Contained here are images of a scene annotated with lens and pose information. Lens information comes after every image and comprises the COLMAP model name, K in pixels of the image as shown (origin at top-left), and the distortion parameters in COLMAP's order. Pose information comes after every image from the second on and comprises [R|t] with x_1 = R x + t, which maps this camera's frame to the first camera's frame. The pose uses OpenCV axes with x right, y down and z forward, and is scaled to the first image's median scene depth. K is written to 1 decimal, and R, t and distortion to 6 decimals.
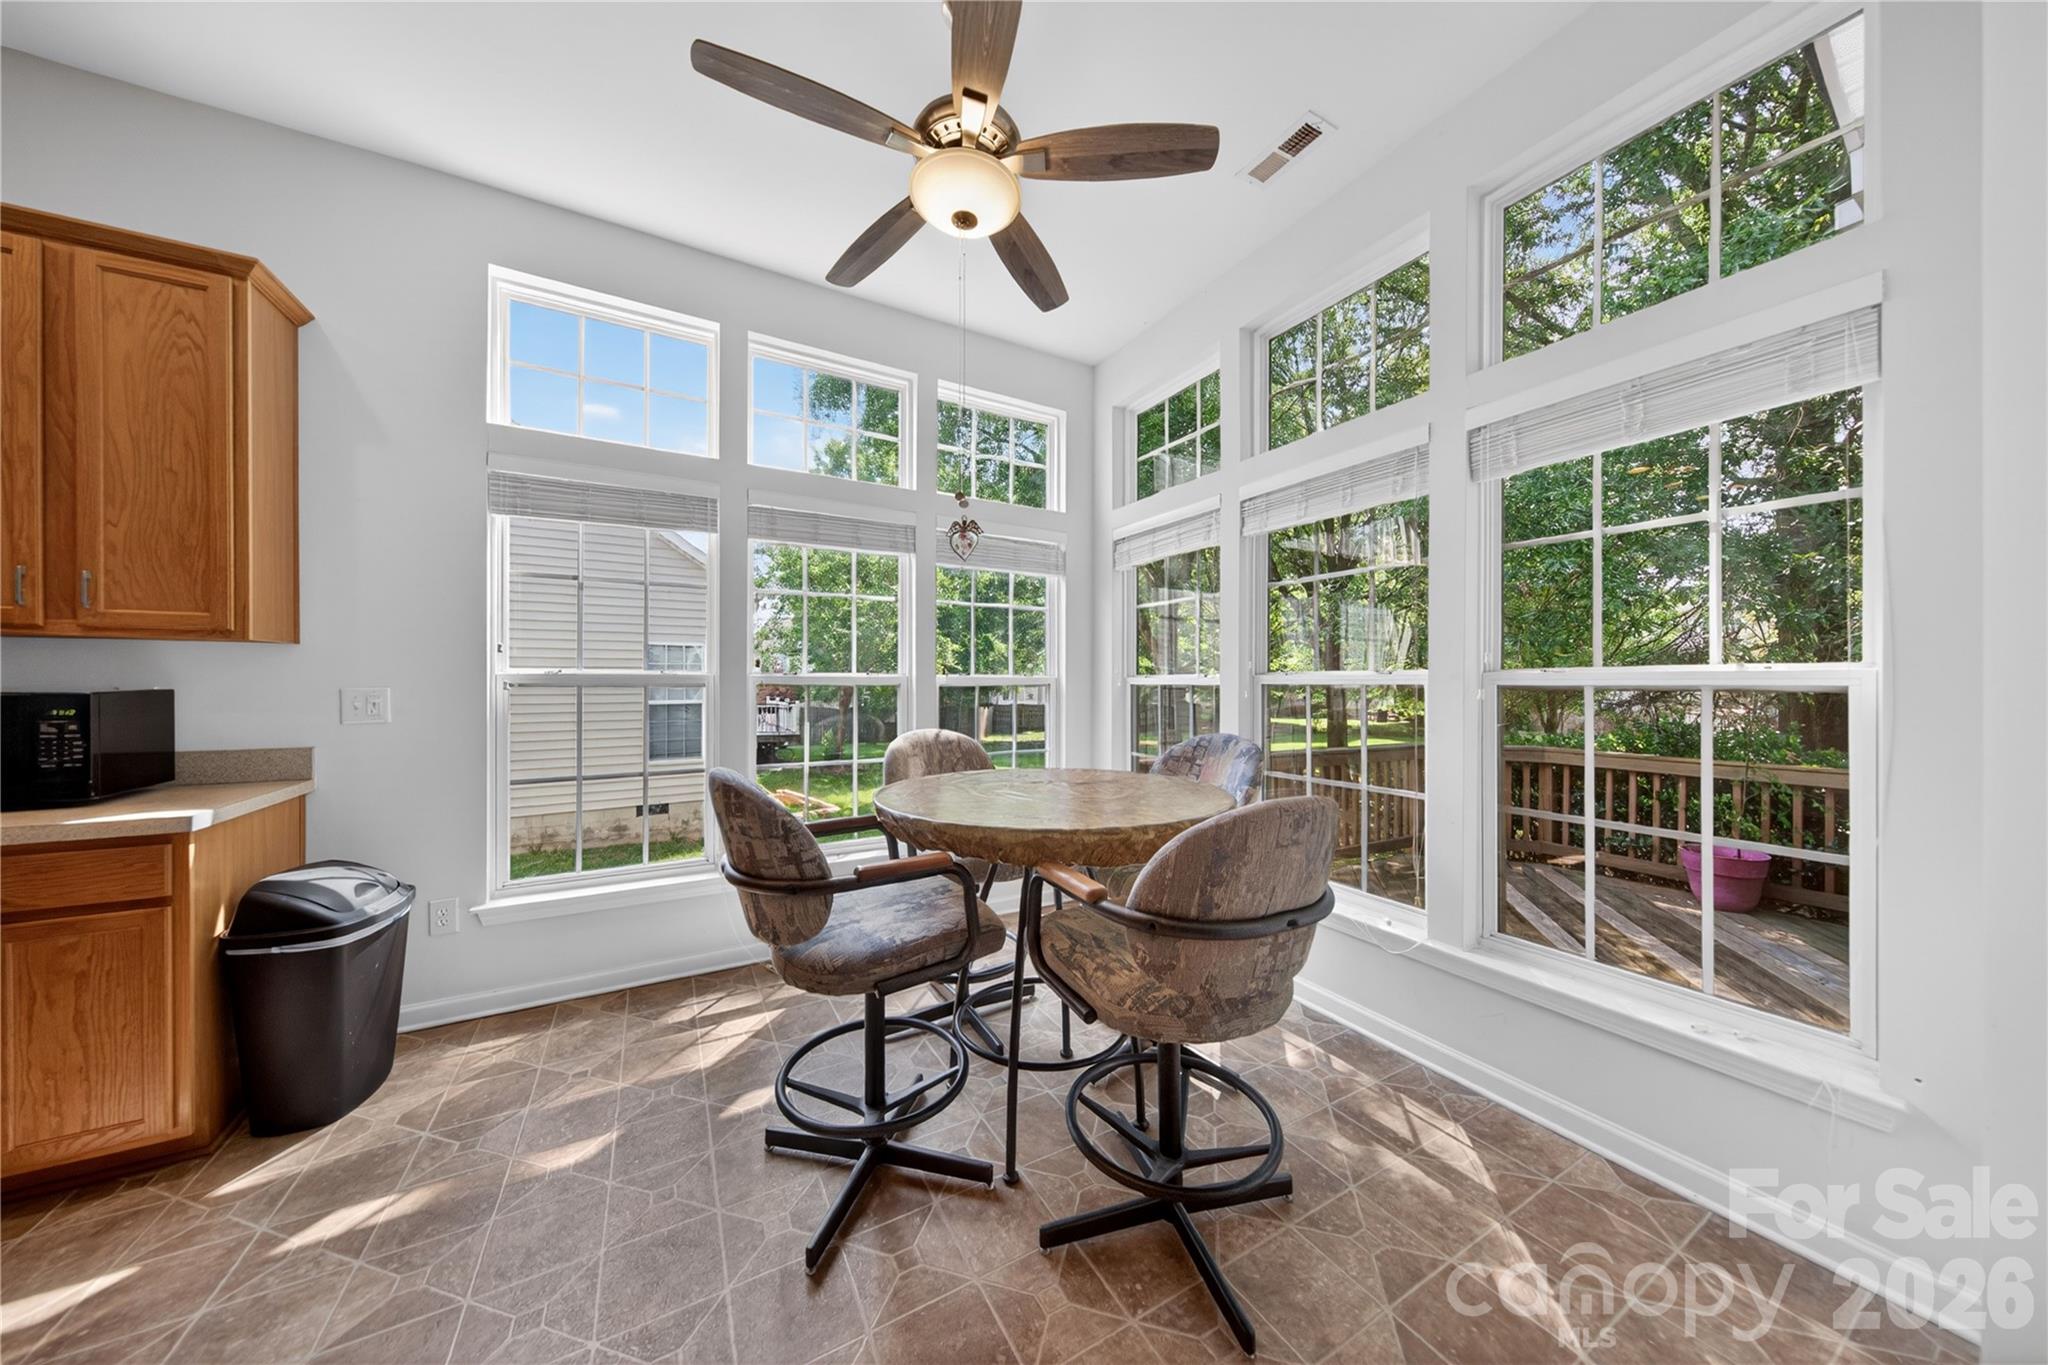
lens RADIAL K [[645.8, 0, 1022.1], [0, 645.8, 681.5], [0, 0, 1]] dist [0.006000, -0.000257]
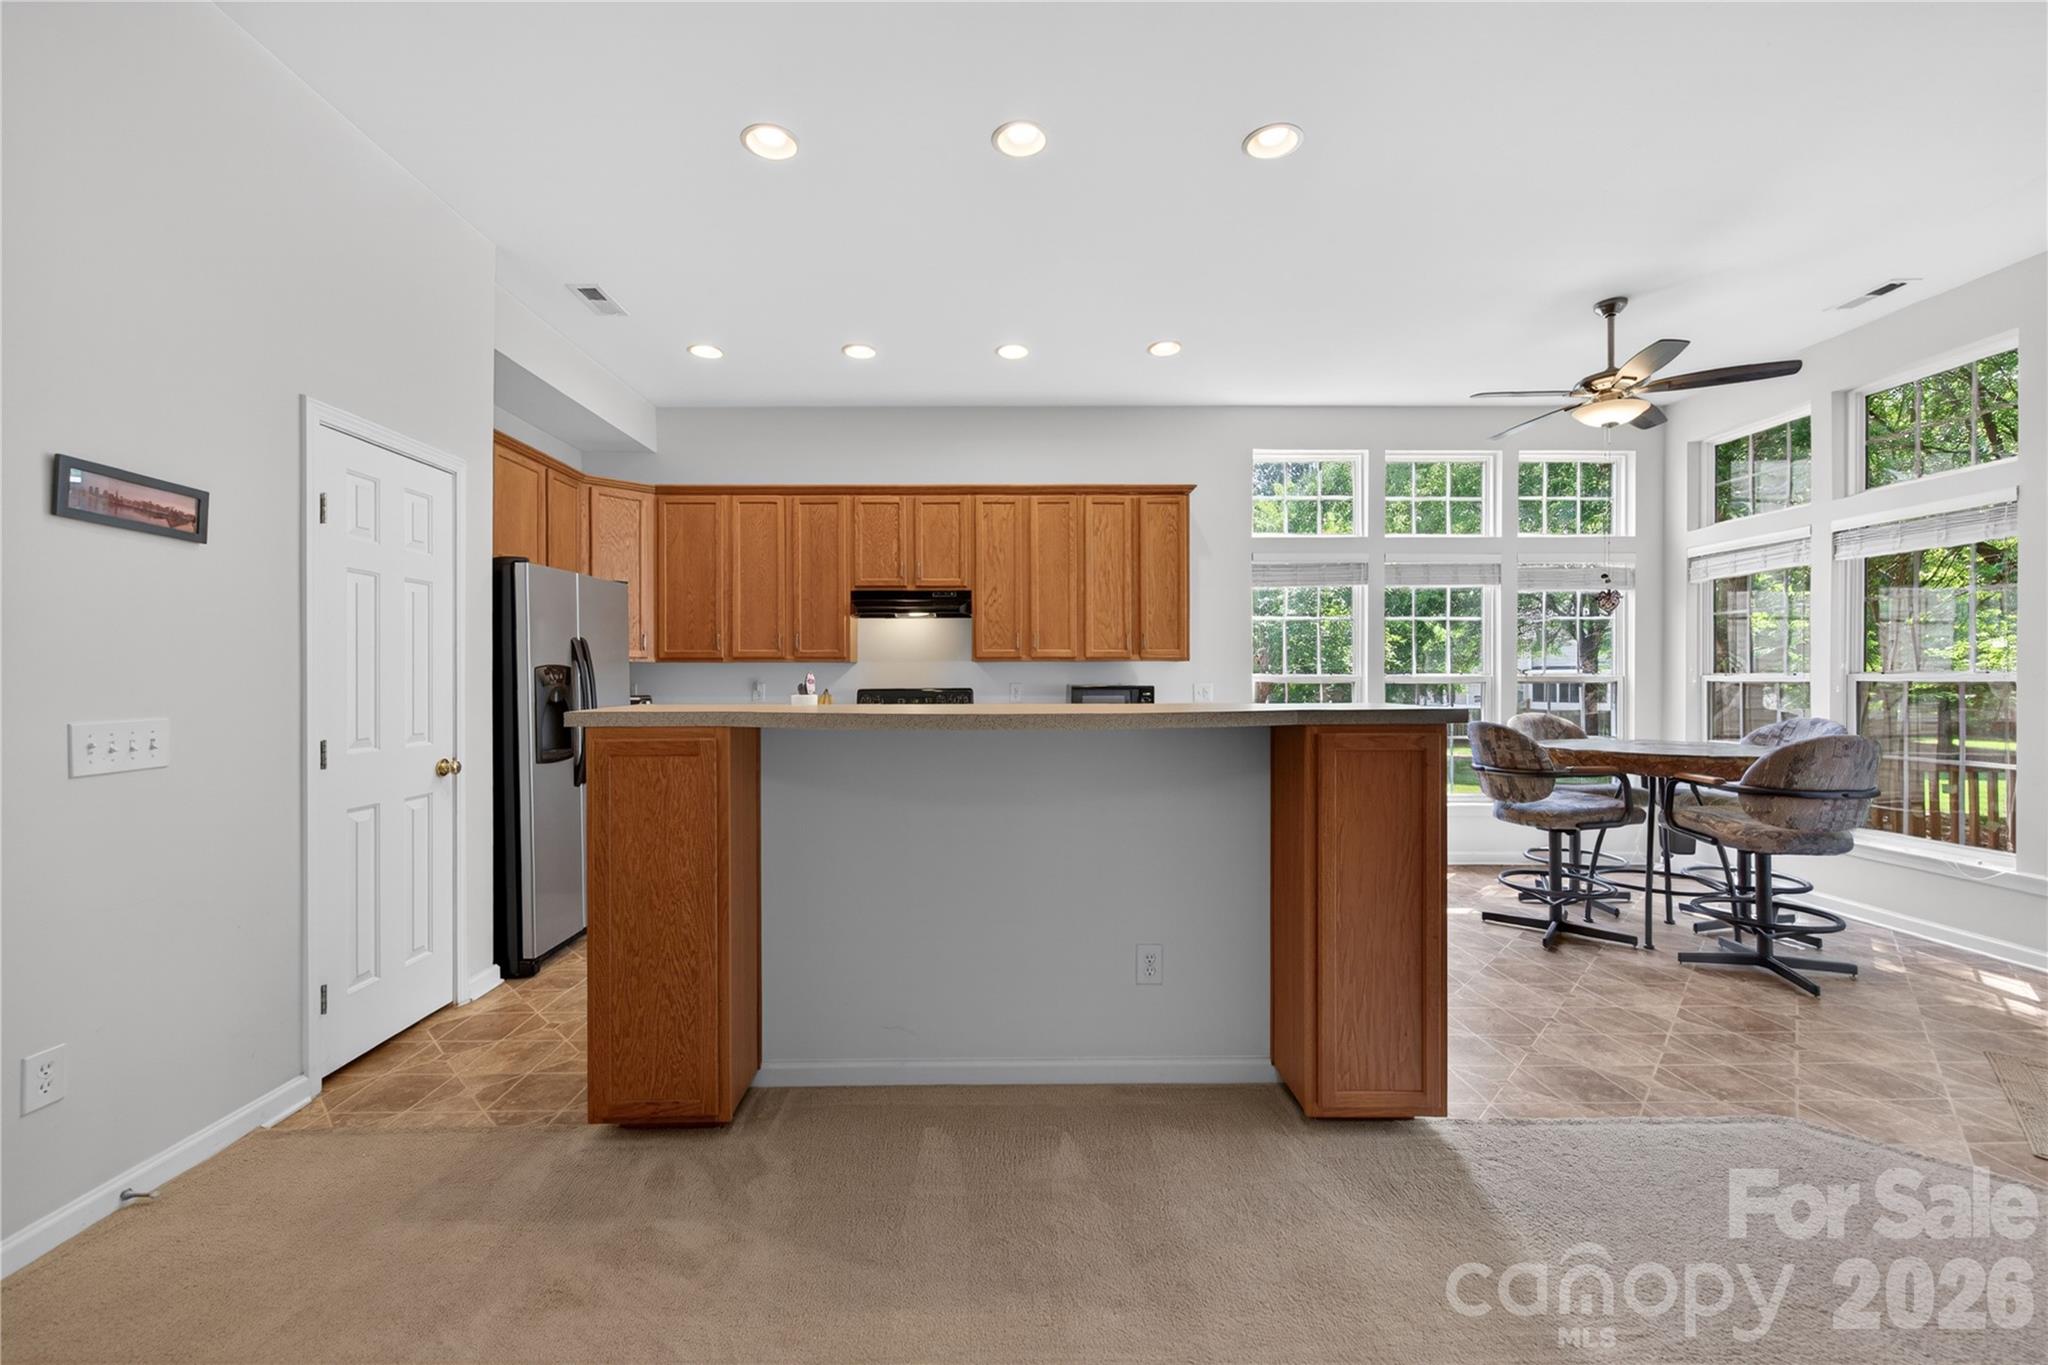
lens RADIAL K [[812.6, 0, 1006.0], [0, 812.6, 682.7], [0, 0, 1]] dist [0.008661, -0.000351]
pose [[0.879397, 0.000018, -0.476089, -0.303409], [0.002842, 0.999982, 0.005288, -0.005908], [0.476081, -0.006004, 0.879381, -1.124610]]
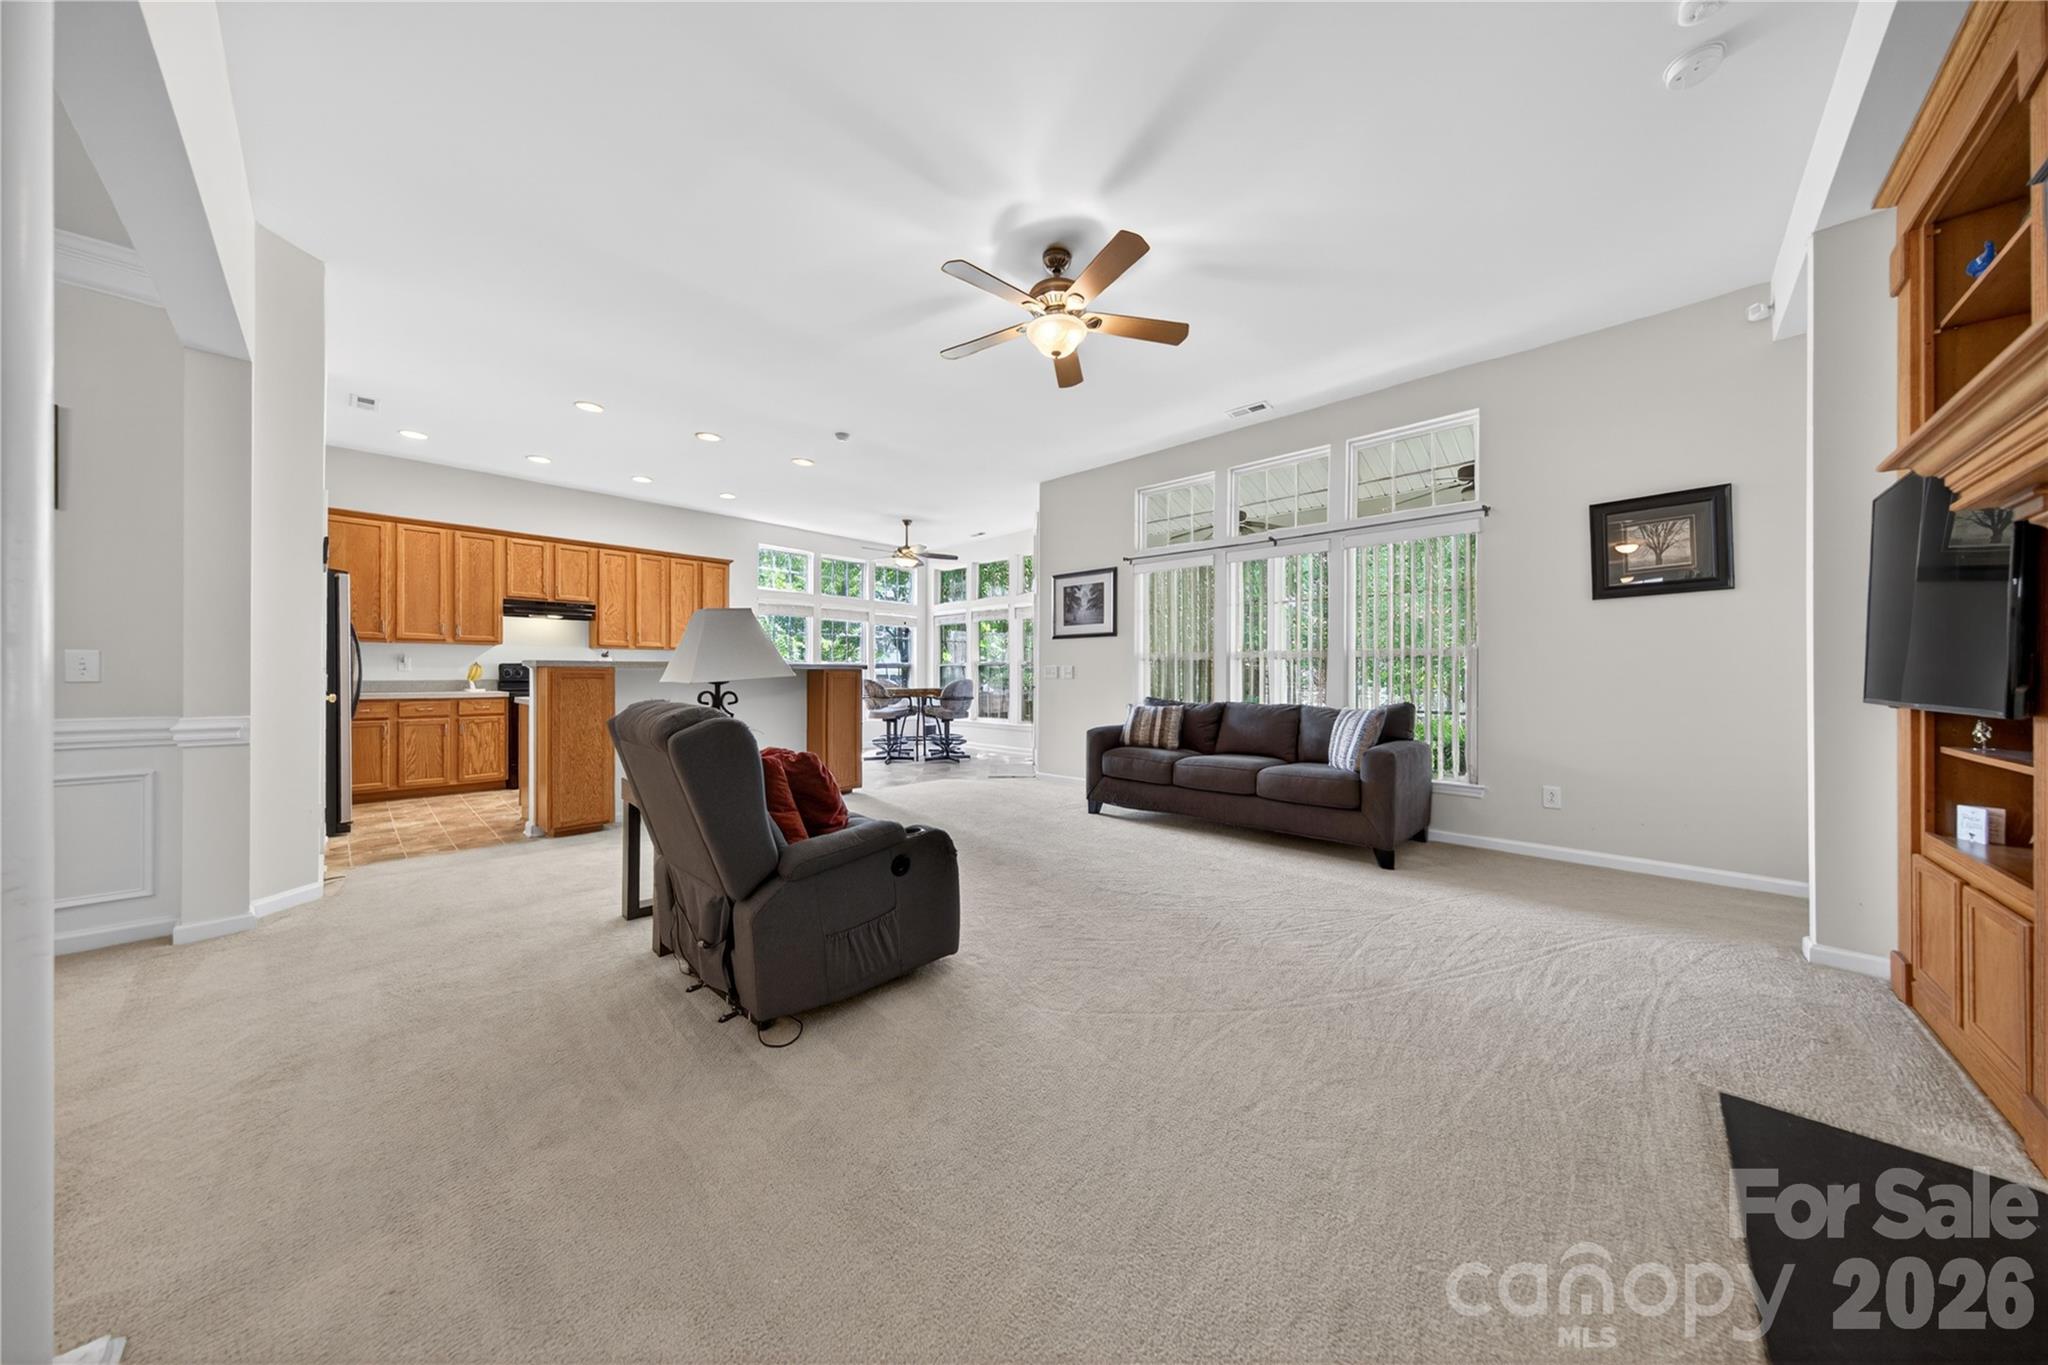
lens RADIAL K [[645.8, 0, 1008.7], [0, 645.8, 675.8], [0, 0, 1]] dist [0.006000, -0.000257]
pose [[0.961172, 0.002706, 0.275936, -0.427119], [-0.004178, 0.999980, 0.004746, 0.048394], [-0.275917, -0.005715, 0.961164, -2.399679]]
